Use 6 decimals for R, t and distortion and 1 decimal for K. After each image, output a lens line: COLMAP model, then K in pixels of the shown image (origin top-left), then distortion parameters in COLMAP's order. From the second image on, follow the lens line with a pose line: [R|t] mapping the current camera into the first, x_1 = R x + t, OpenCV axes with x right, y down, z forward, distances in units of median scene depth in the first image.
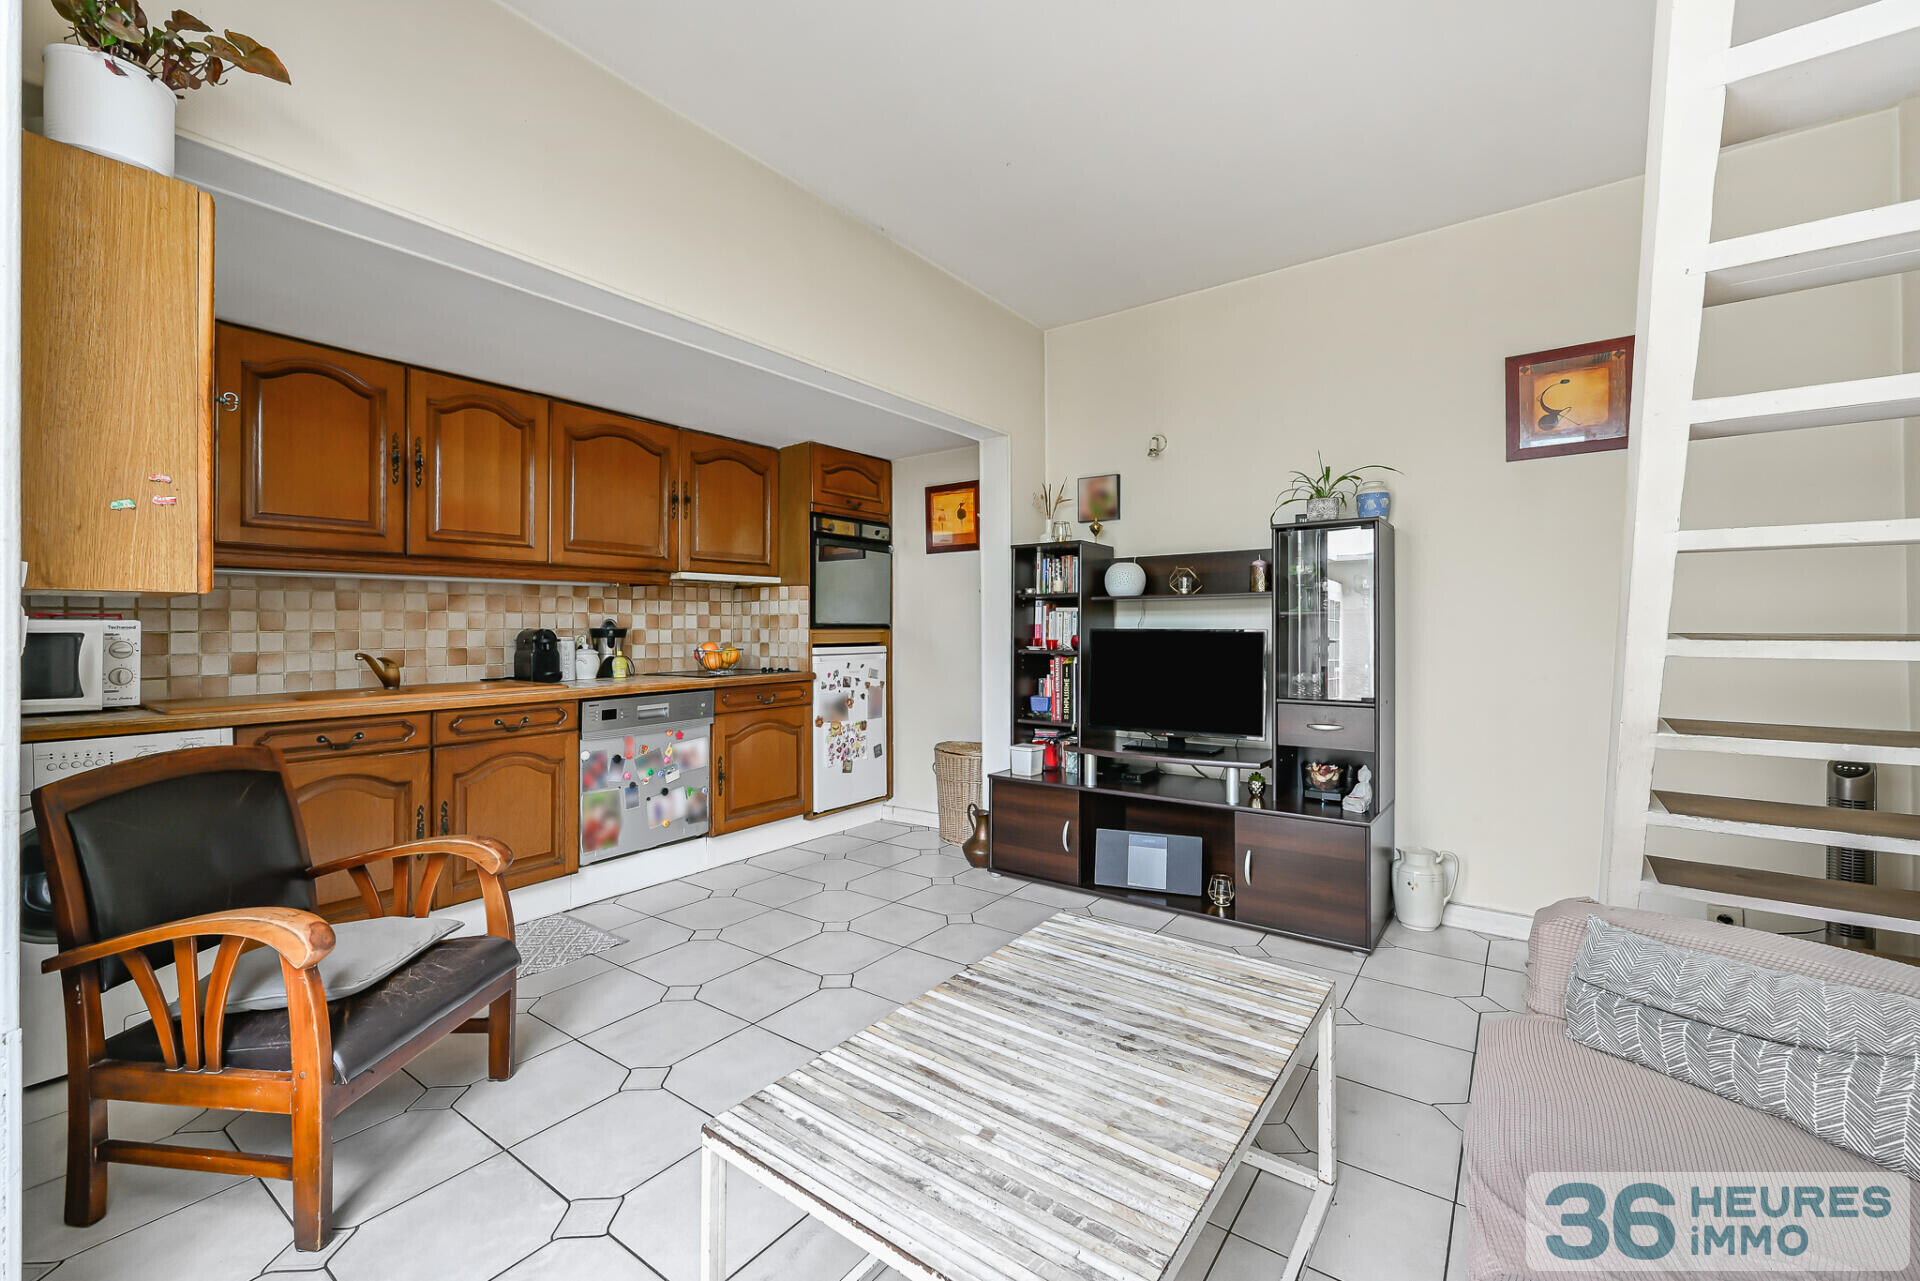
lens RADIAL K [[765.7, 0, 961.9], [0, 765.7, 626.1], [0, 0, 1]] dist [-0.000588, -0.000158]
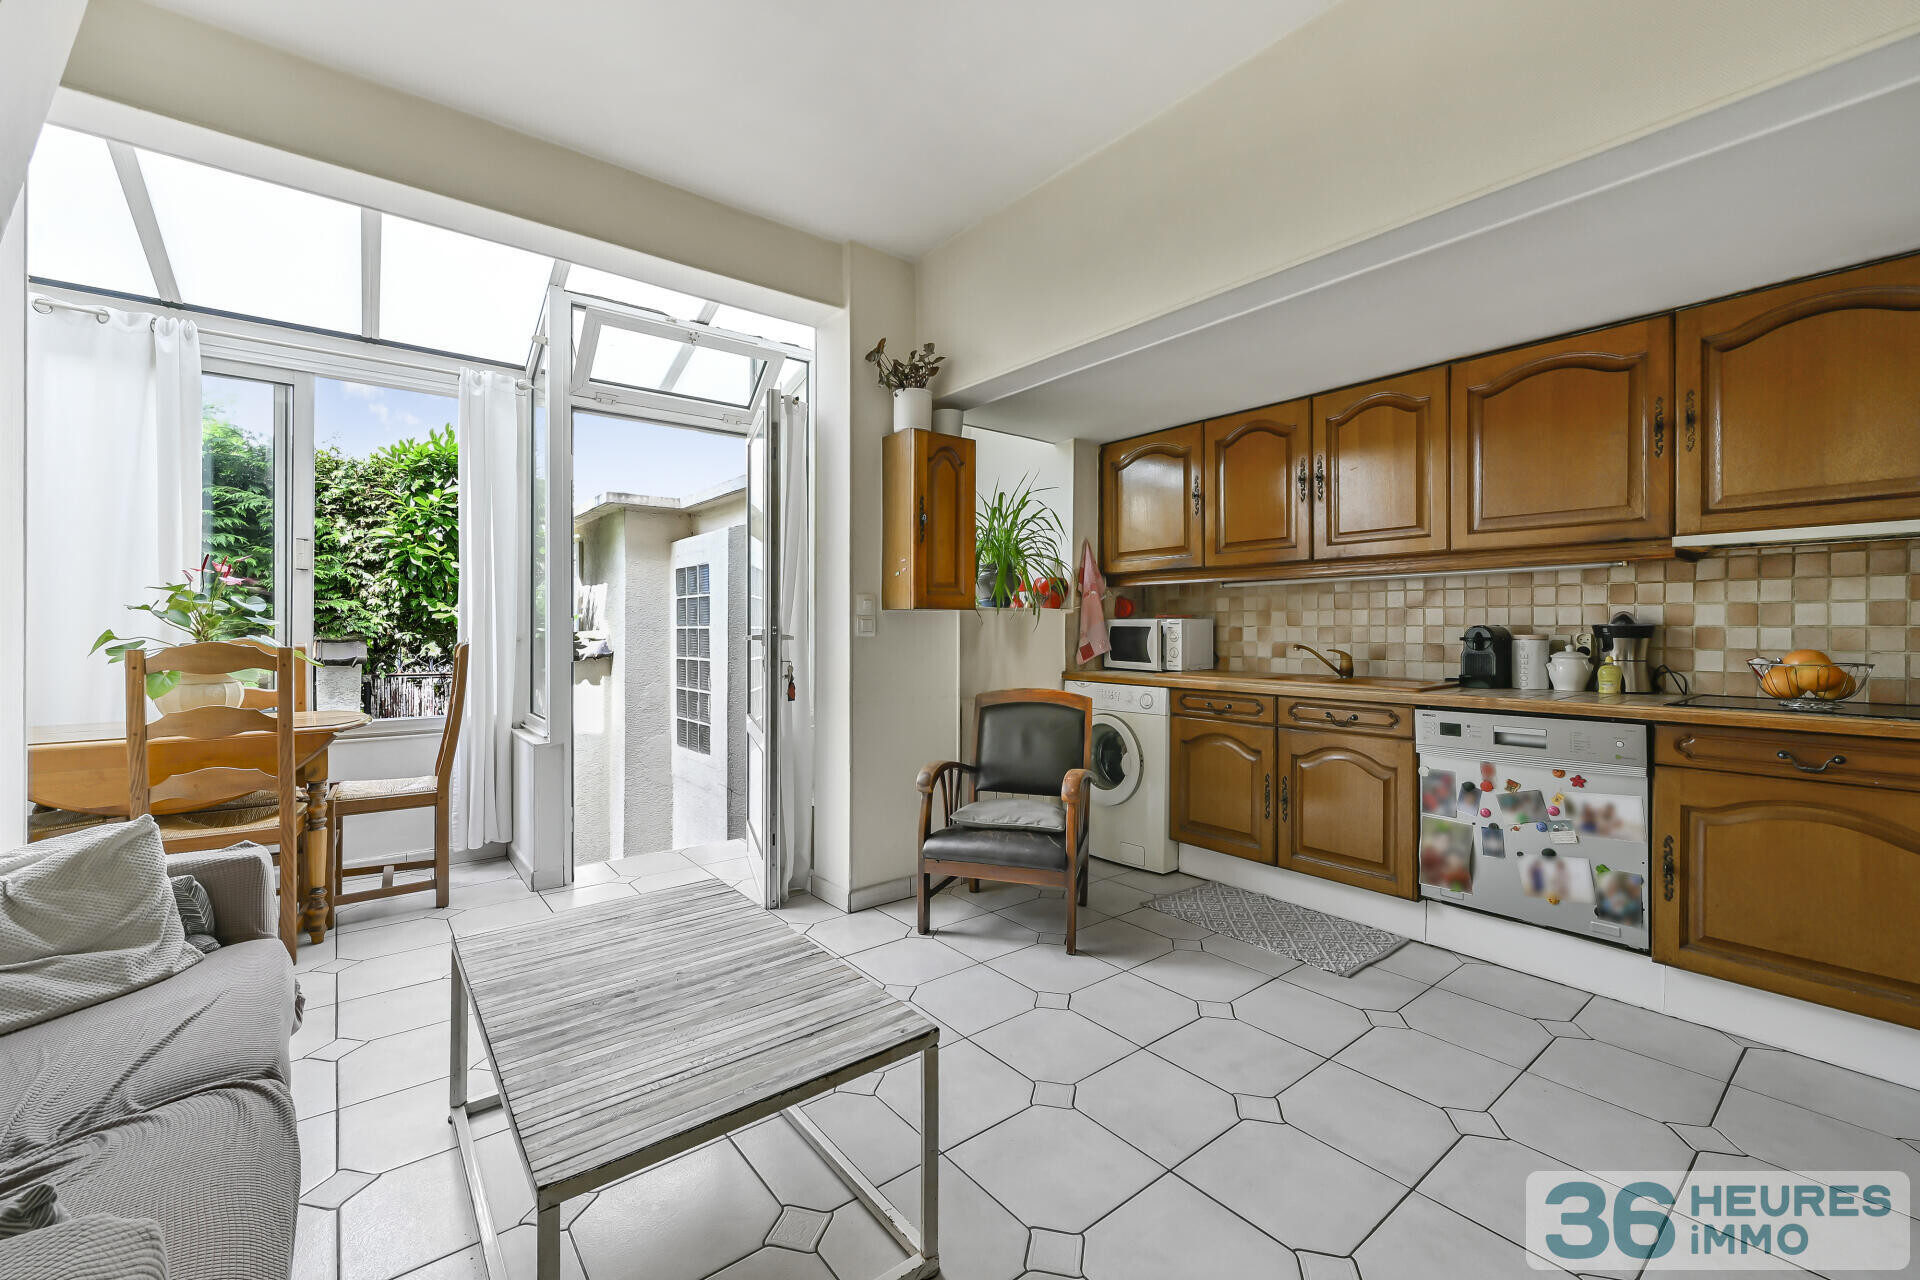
lens RADIAL K [[765.7, 0, 961.9], [0, 765.7, 625.6], [0, 0, 1]] dist [-0.000588, -0.000158]
pose [[-0.241884, 0.003709, -0.970298, 0.462402], [0.002069, 0.999992, 0.003307, 0.000126], [0.970303, -0.001208, -0.241890, 0.682090]]
